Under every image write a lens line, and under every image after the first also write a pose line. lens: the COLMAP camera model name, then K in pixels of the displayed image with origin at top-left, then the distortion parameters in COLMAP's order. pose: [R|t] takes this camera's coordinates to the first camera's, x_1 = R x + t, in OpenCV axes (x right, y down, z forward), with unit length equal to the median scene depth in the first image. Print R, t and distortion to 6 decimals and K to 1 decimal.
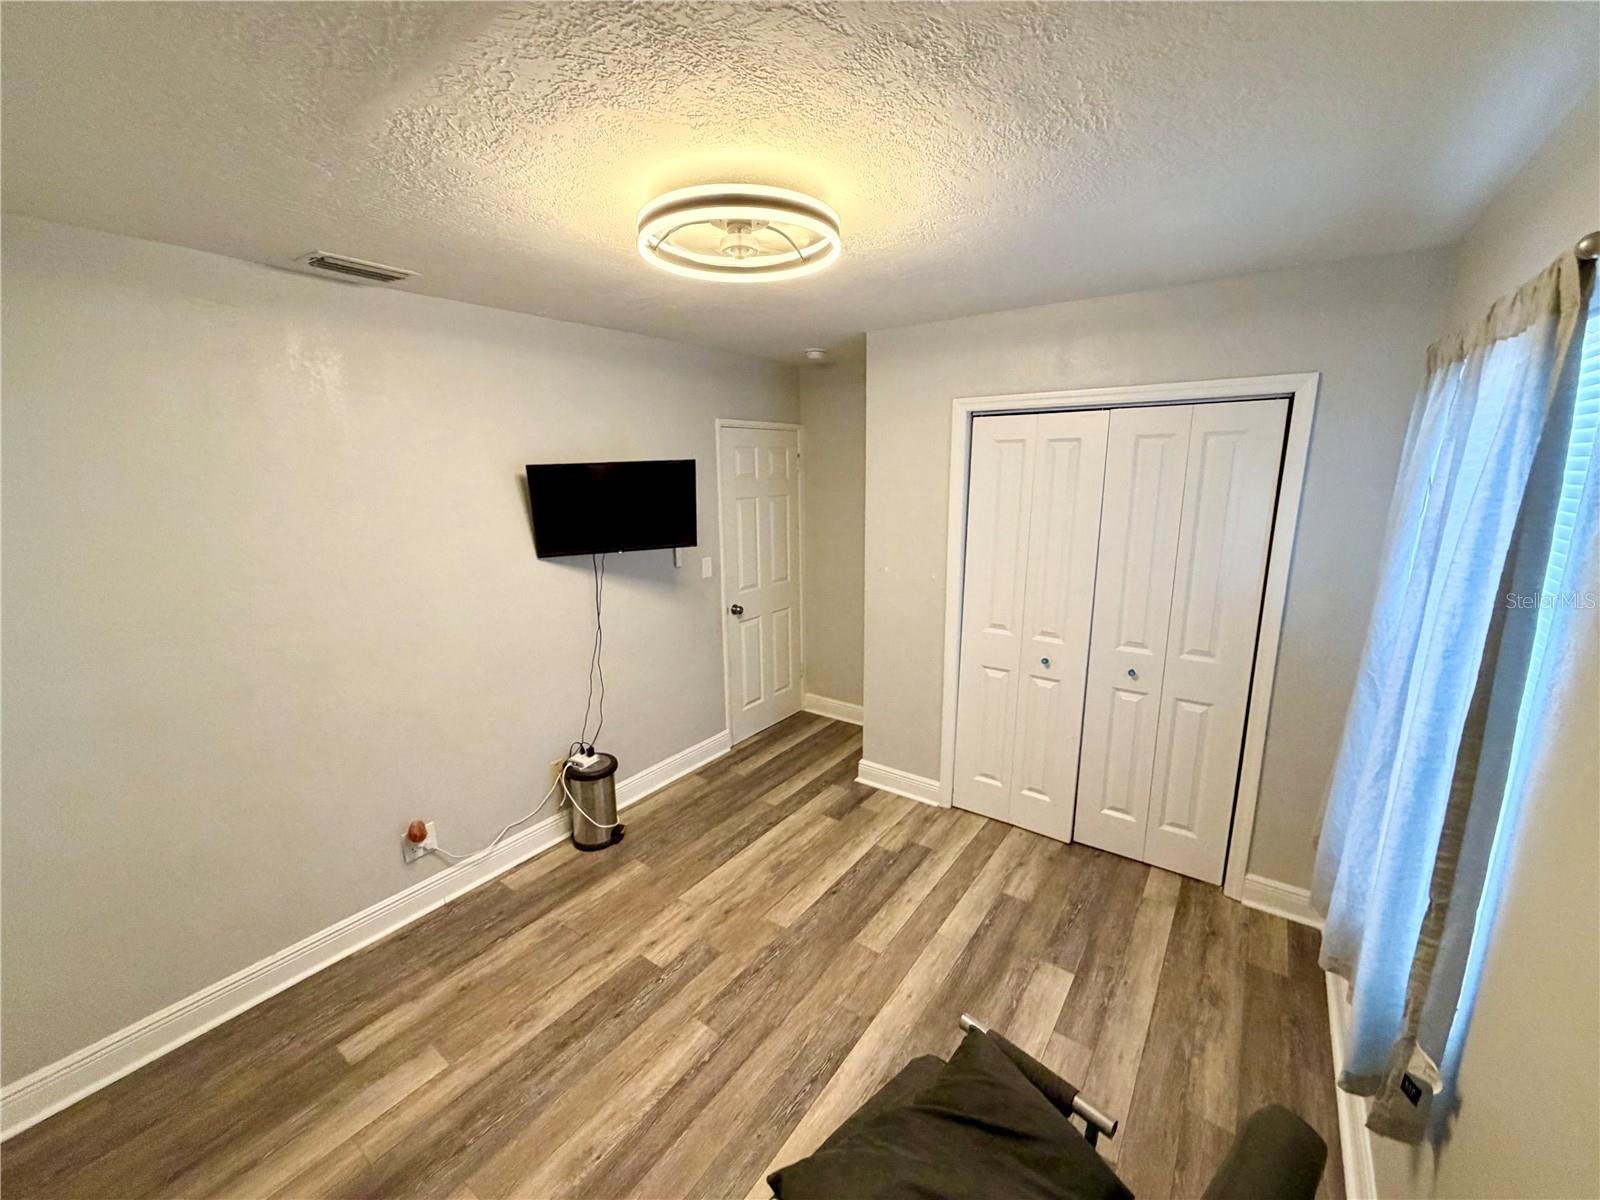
lens RADIAL K [[635.1, 0, 805.5], [0, 635.1, 606.2], [0, 0, 1]] dist [0.001629, -0.000019]
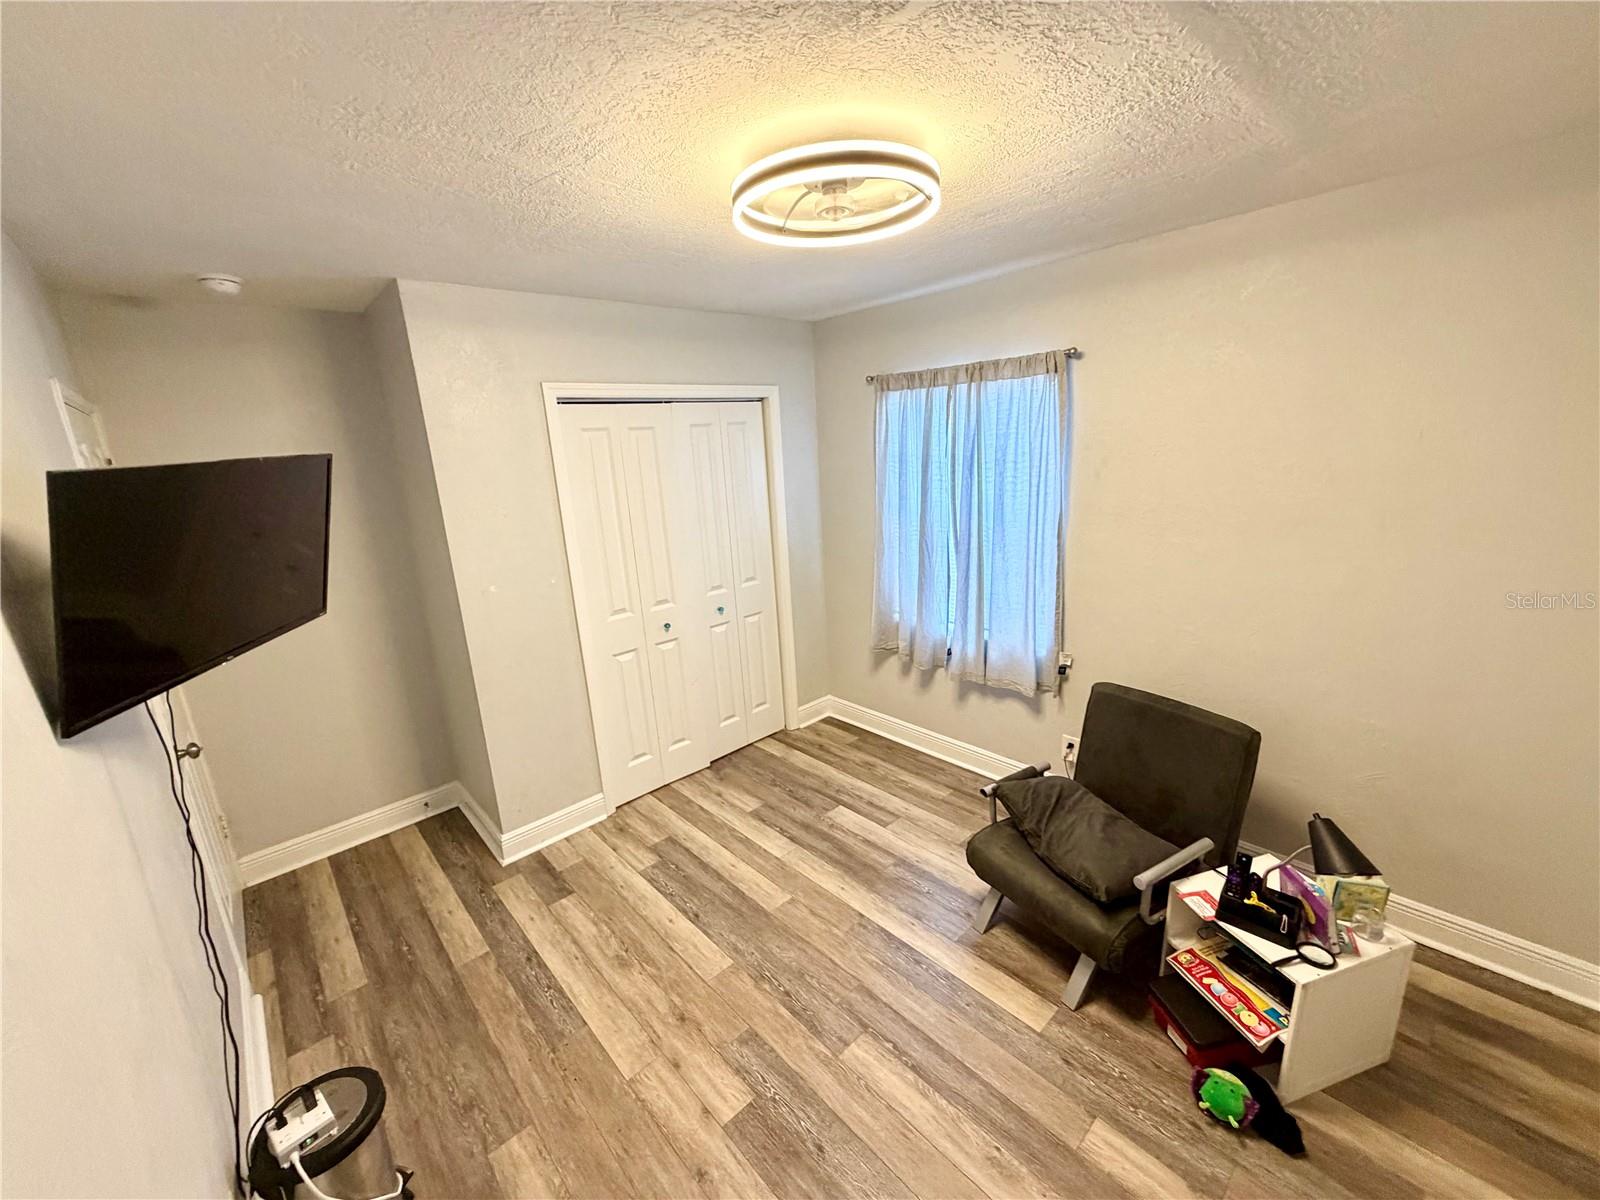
lens RADIAL K [[635.1, 0, 787.1], [0, 635.1, 600.7], [0, 0, 1]] dist [0.001629, -0.000019]
pose [[0.208902, -0.238920, 0.948302, -0.792546], [0.262764, 0.947751, 0.180897, -0.128485], [-0.941974, 0.211390, 0.260767, 0.624705]]
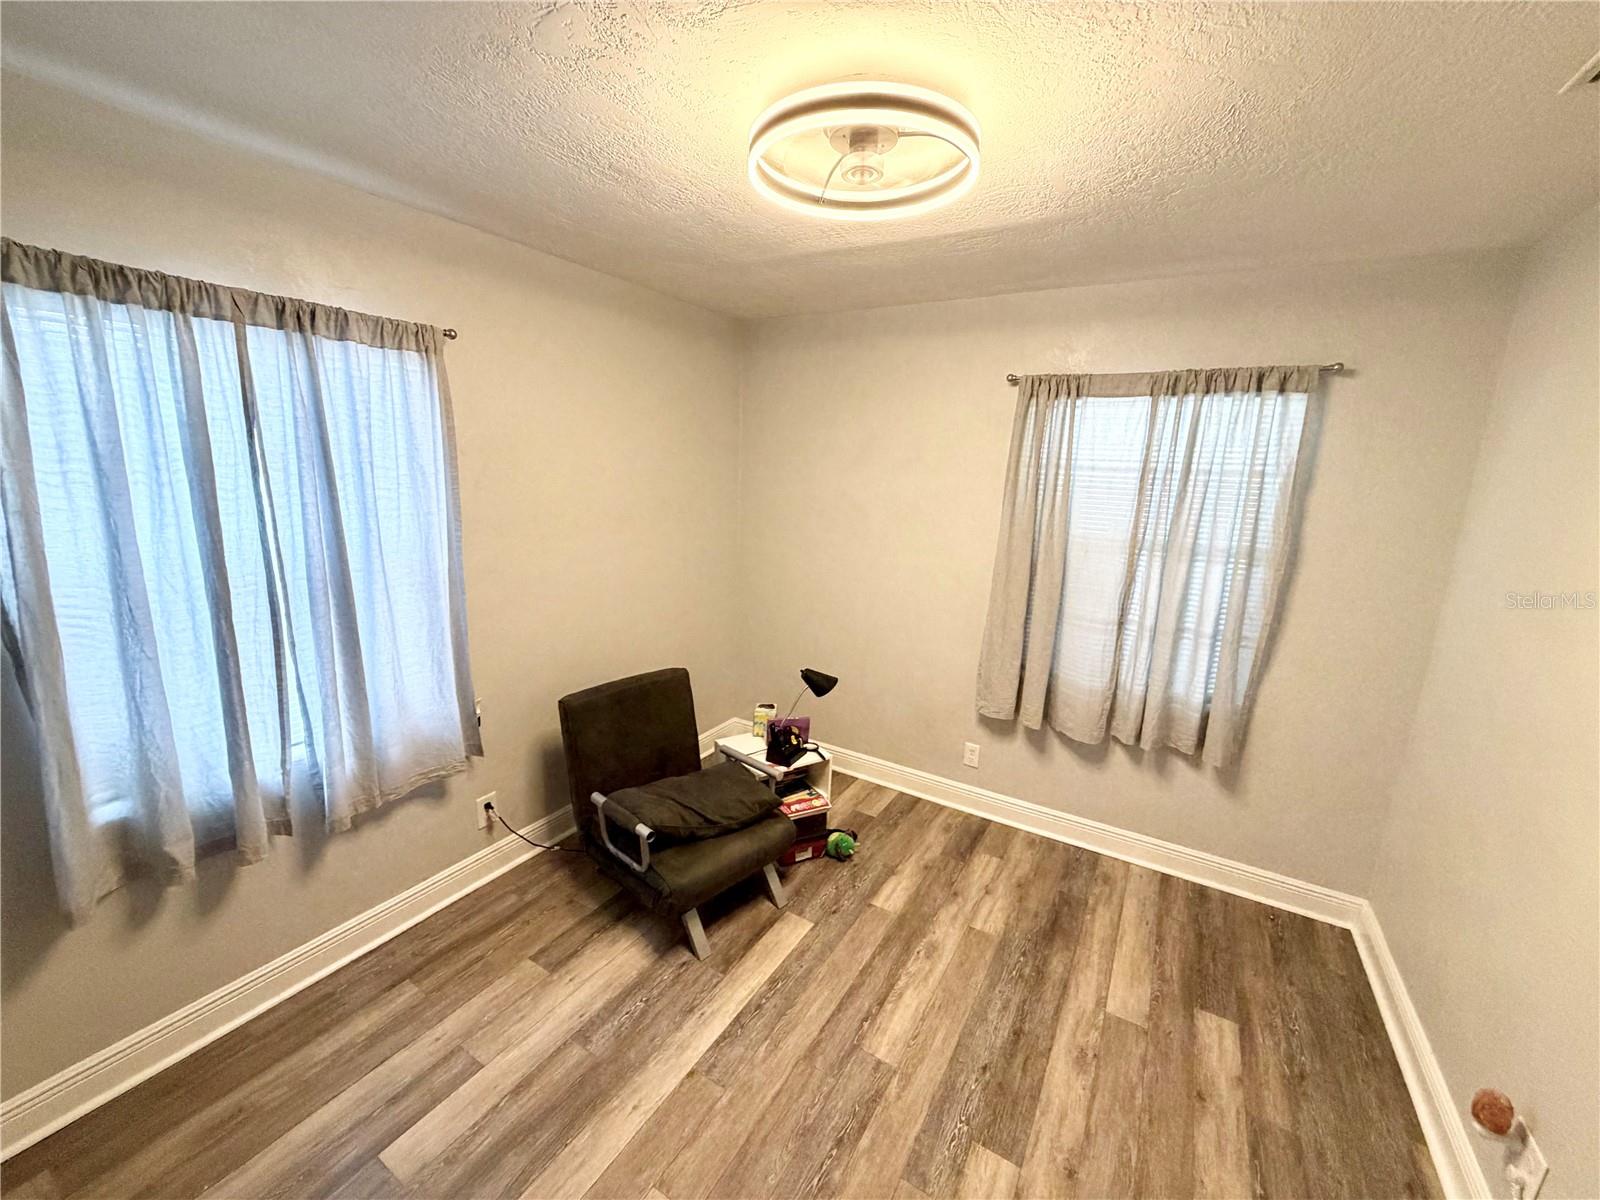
lens RADIAL K [[635.1, 0, 800.7], [0, 635.1, 604.4], [0, 0, 1]] dist [0.001629, -0.000019]
pose [[-0.996568, -0.002826, -0.082729, 0.026465], [-0.037597, 0.905835, 0.421959, -0.257502], [0.073747, 0.423621, -0.902833, 1.347716]]
